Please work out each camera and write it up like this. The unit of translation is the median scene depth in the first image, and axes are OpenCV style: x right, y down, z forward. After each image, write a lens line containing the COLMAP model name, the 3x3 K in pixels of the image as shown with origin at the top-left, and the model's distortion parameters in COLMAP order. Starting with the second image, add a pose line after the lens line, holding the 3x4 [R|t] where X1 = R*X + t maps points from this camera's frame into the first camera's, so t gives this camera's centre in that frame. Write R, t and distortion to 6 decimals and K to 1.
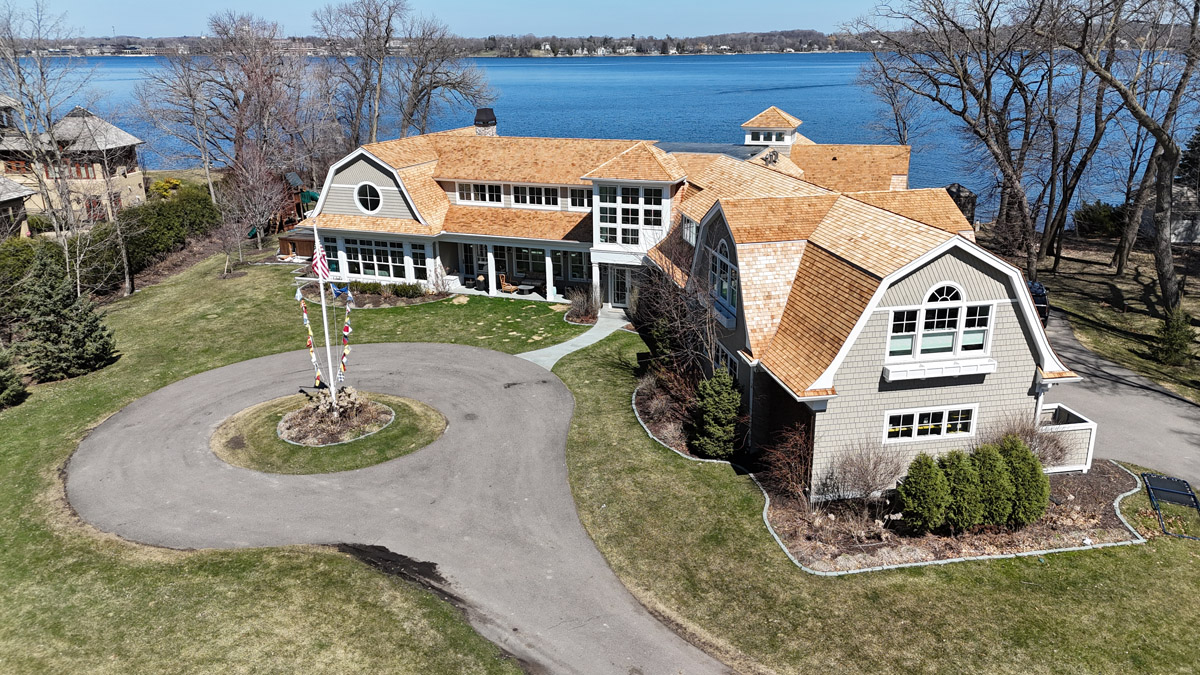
lens RADIAL K [[880.0, 0, 602.2], [0, 880.0, 333.8], [0, 0, 1]] dist [0.076427, -0.067906]
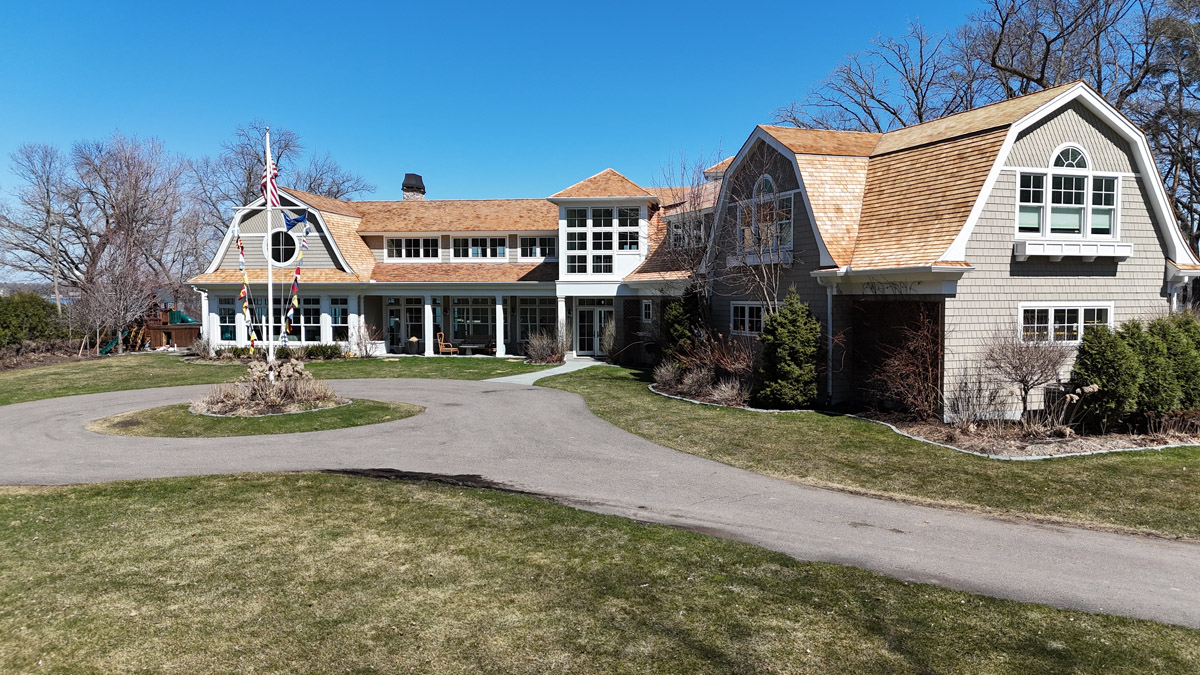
lens RADIAL K [[880.0, 0, 602.2], [0, 880.0, 333.8], [0, 0, 1]] dist [0.076427, -0.067906]
pose [[0.985455, 0.000978, 0.169936, -0.153555], [0.044852, 0.963028, -0.265641, 0.248066], [-0.163913, 0.269400, 0.948976, 0.234719]]
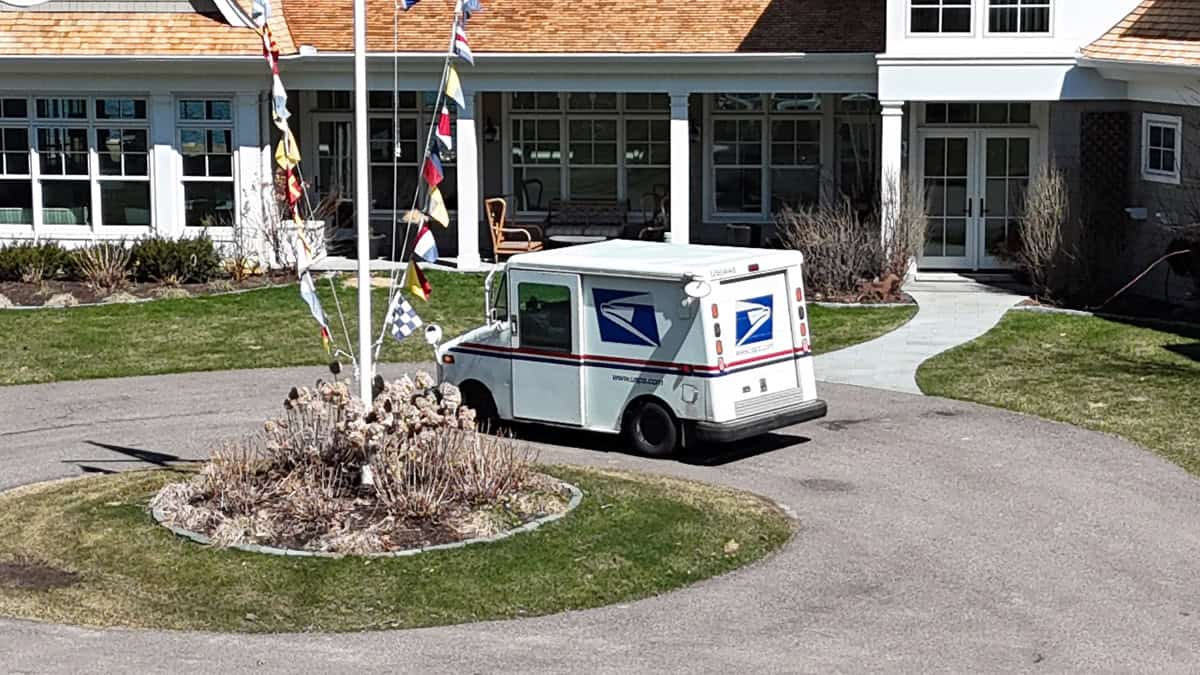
lens RADIAL K [[2631.0, 0, 600.0], [0, 2631.0, 337.5], [0, 0, 1]] dist [0.095996, 0.212815]
pose [[0.977289, -0.027589, 0.210110, -0.390919], [0.062037, 0.985299, -0.159175, 0.176627], [-0.202629, 0.168595, 0.964633, 0.227396]]
